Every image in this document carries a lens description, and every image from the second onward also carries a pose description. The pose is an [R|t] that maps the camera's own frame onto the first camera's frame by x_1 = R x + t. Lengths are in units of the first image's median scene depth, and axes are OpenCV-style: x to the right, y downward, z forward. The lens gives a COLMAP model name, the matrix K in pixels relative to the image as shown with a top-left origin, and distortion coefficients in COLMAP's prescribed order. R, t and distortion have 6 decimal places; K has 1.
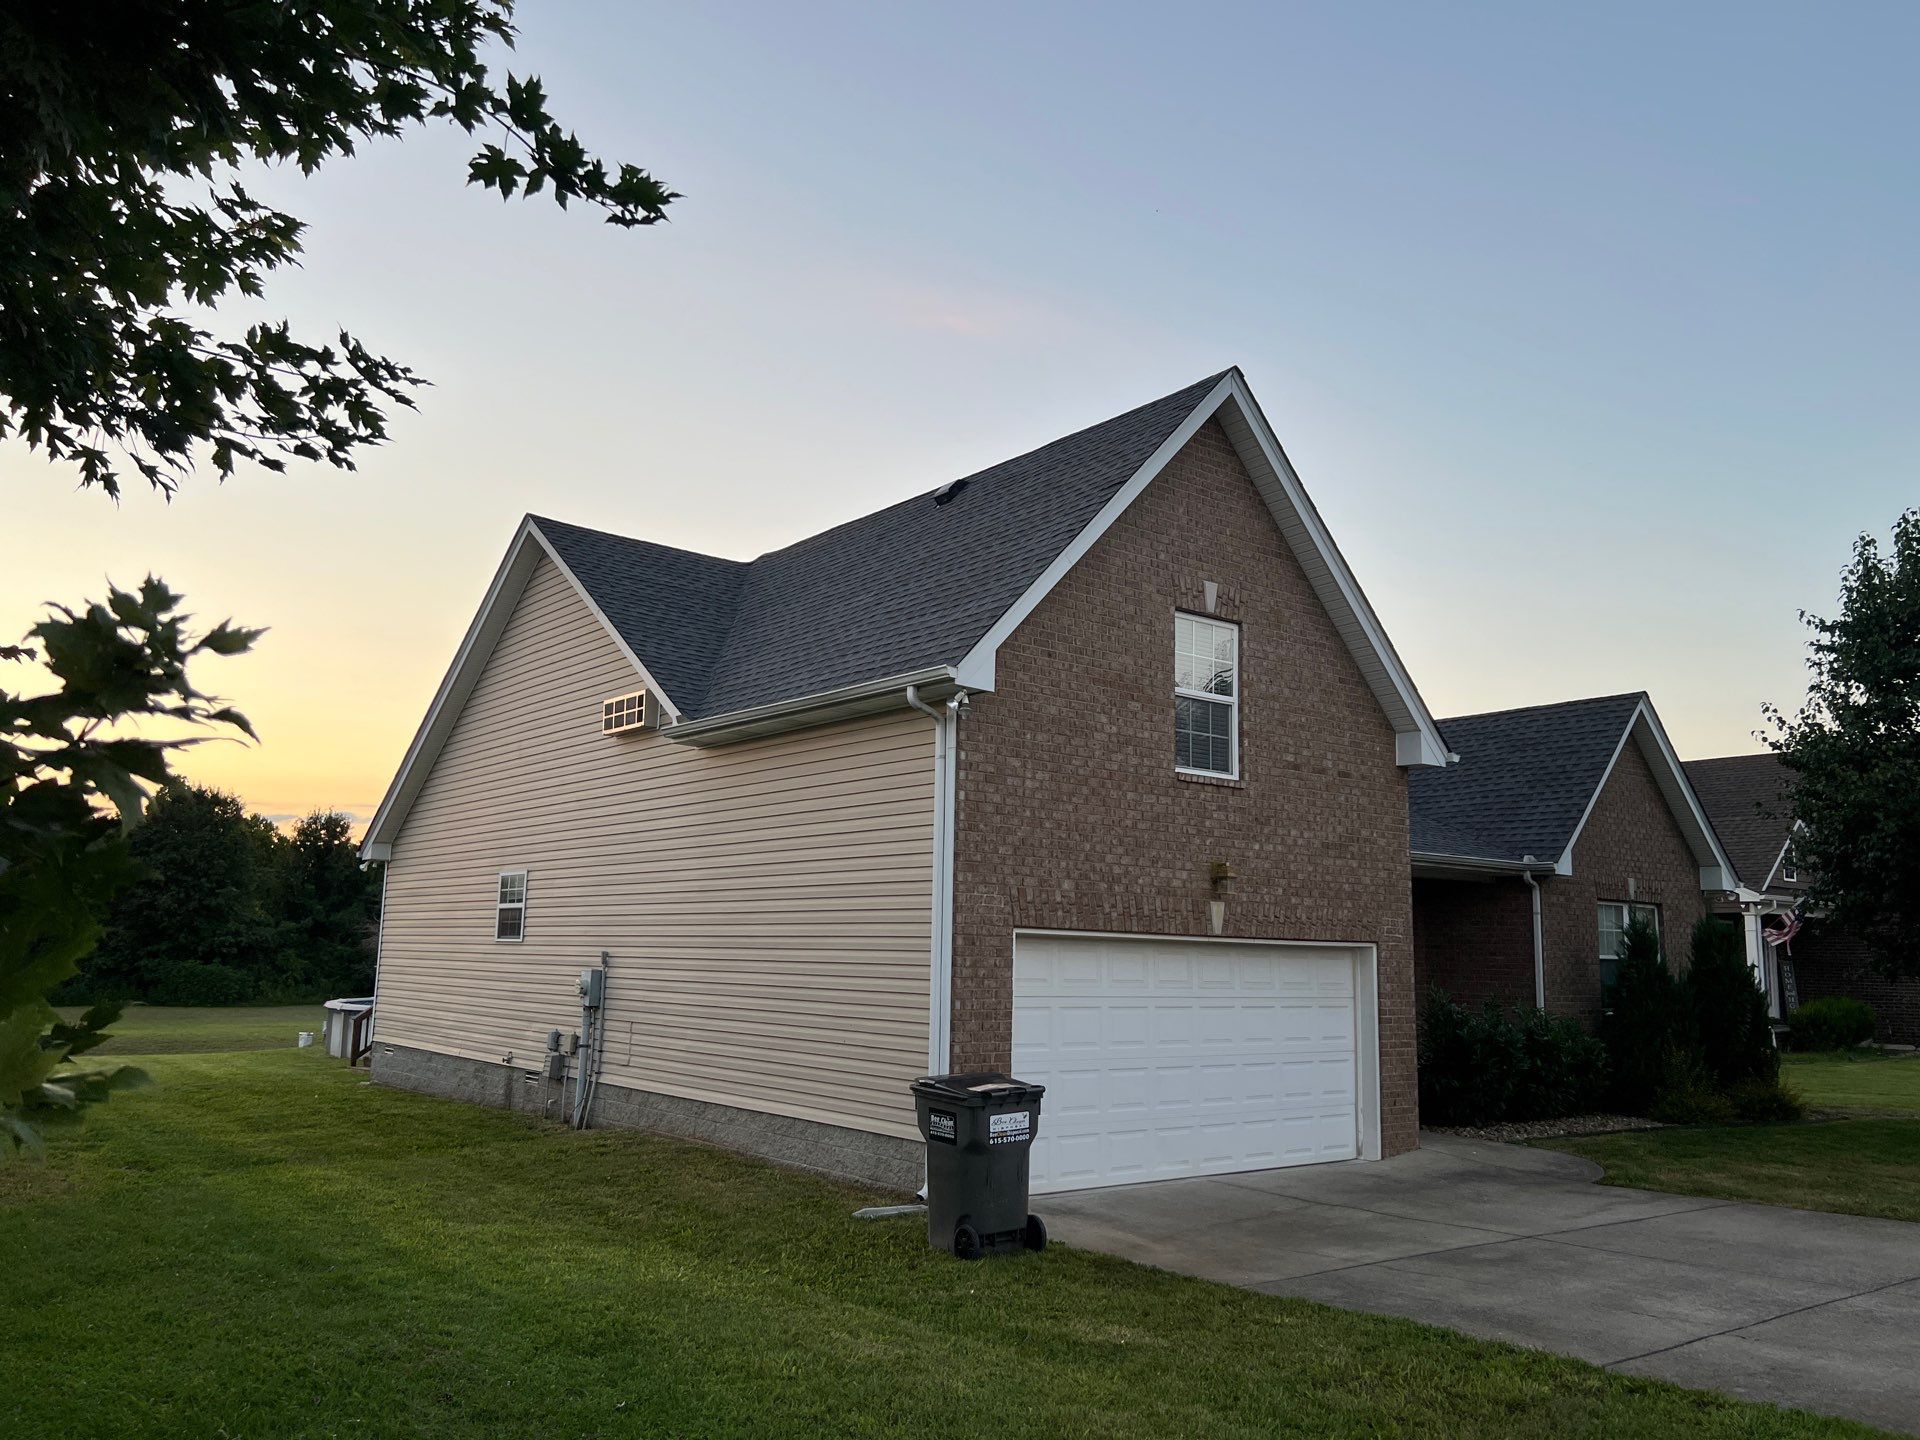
lens RADIAL K [[1483.9, 0, 956.4], [0, 1483.9, 757.0], [0, 0, 1]] dist [0.056358, -0.068634]
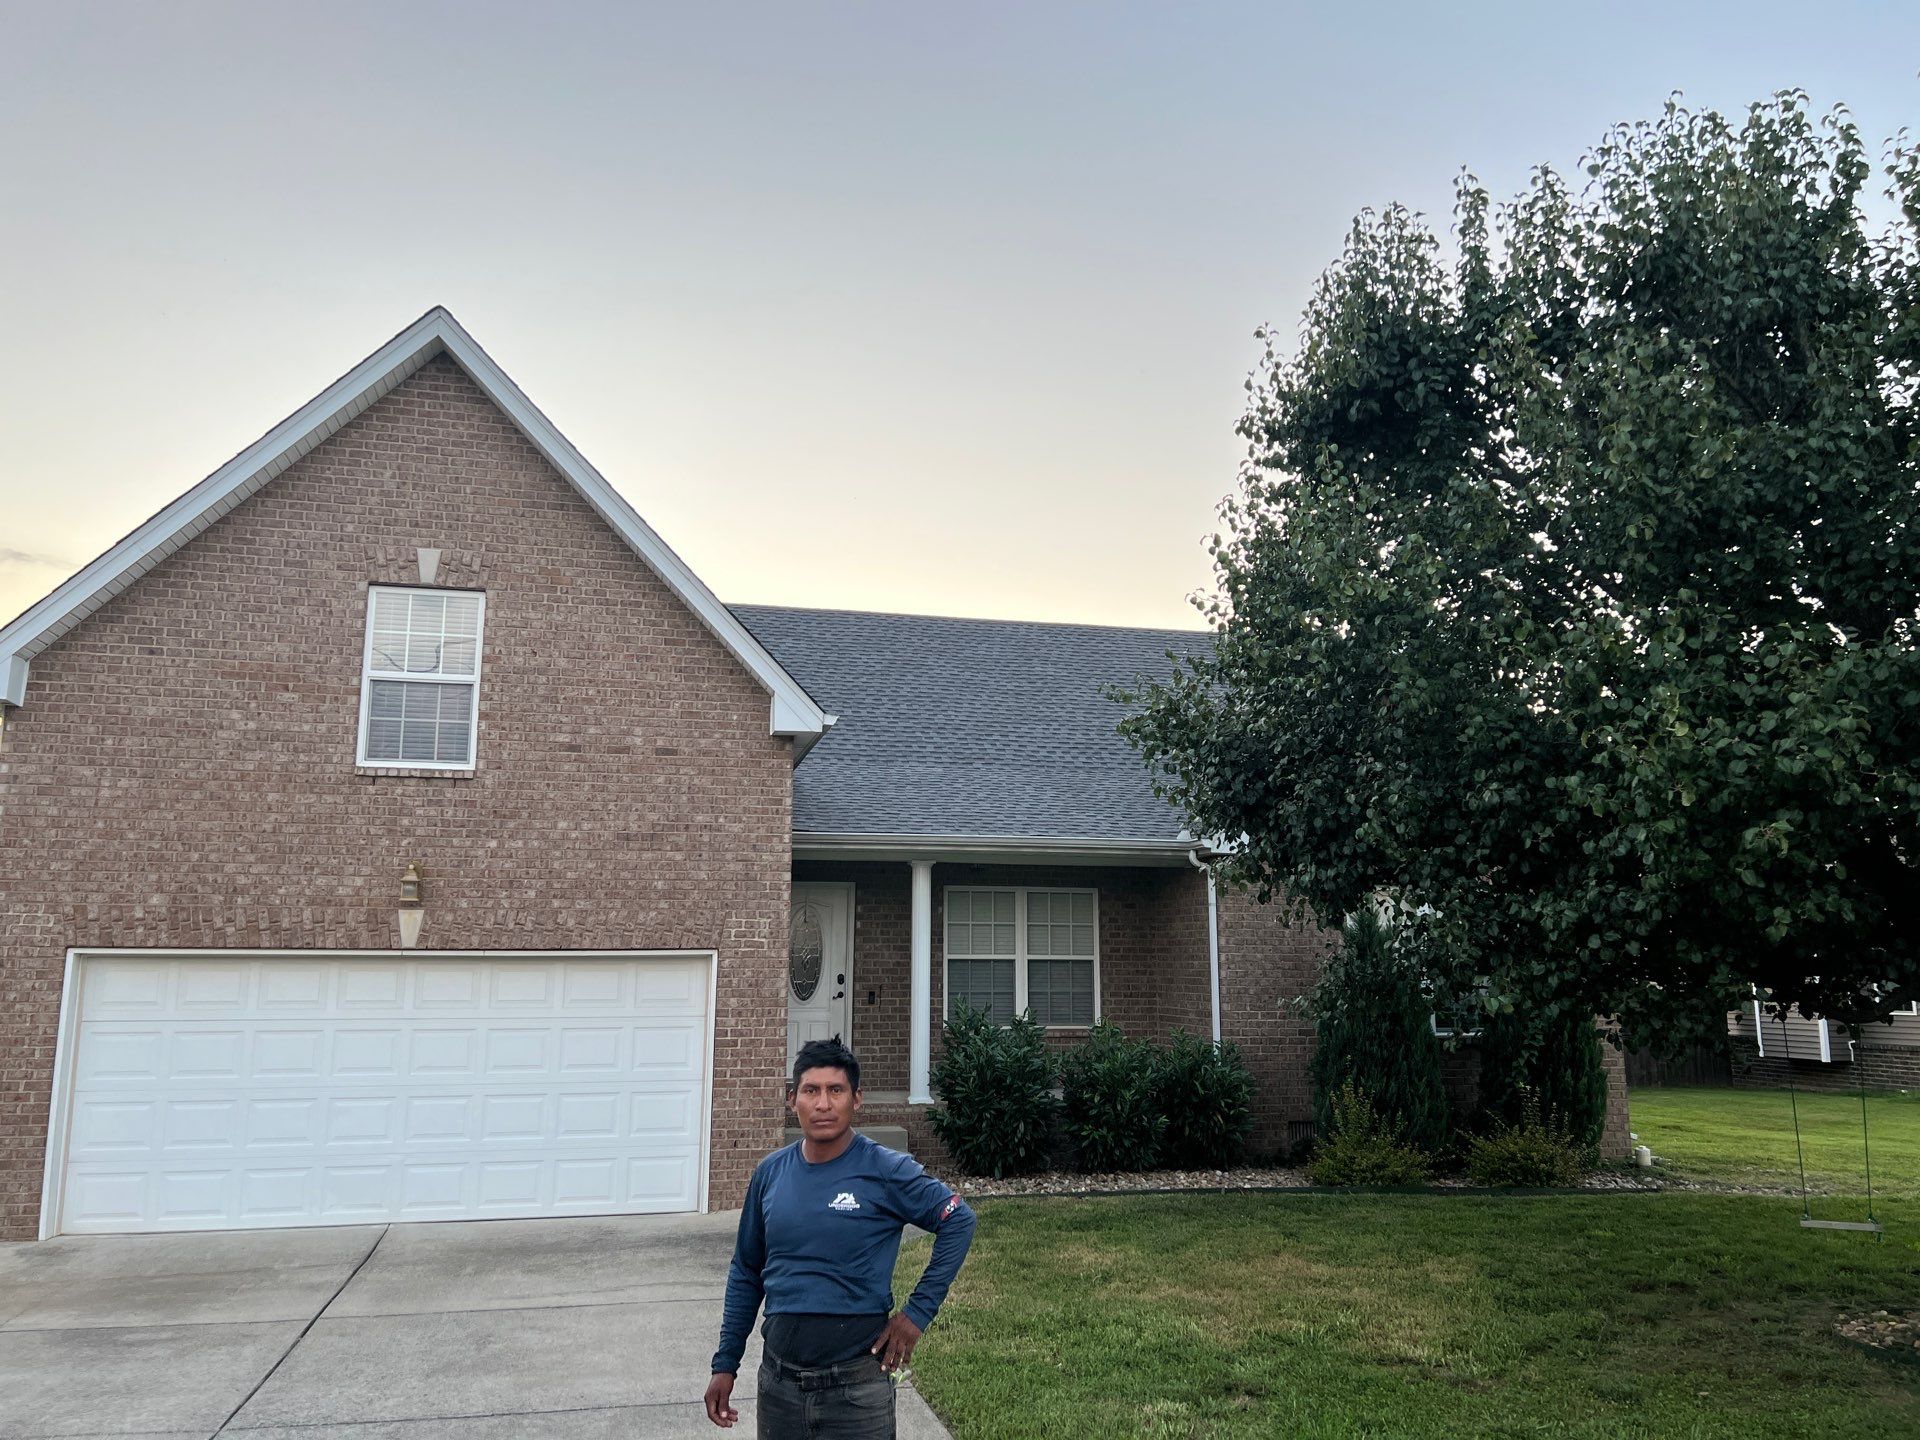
lens RADIAL K [[1468.2, 0, 942.9], [0, 1468.2, 755.1], [0, 0, 1]] dist [0.086821, -0.110344]
pose [[0.900330, -0.080986, -0.427606, 0.781237], [0.074367, 0.996711, -0.032192, 0.053846], [0.428807, -0.002817, 0.903392, 0.320292]]
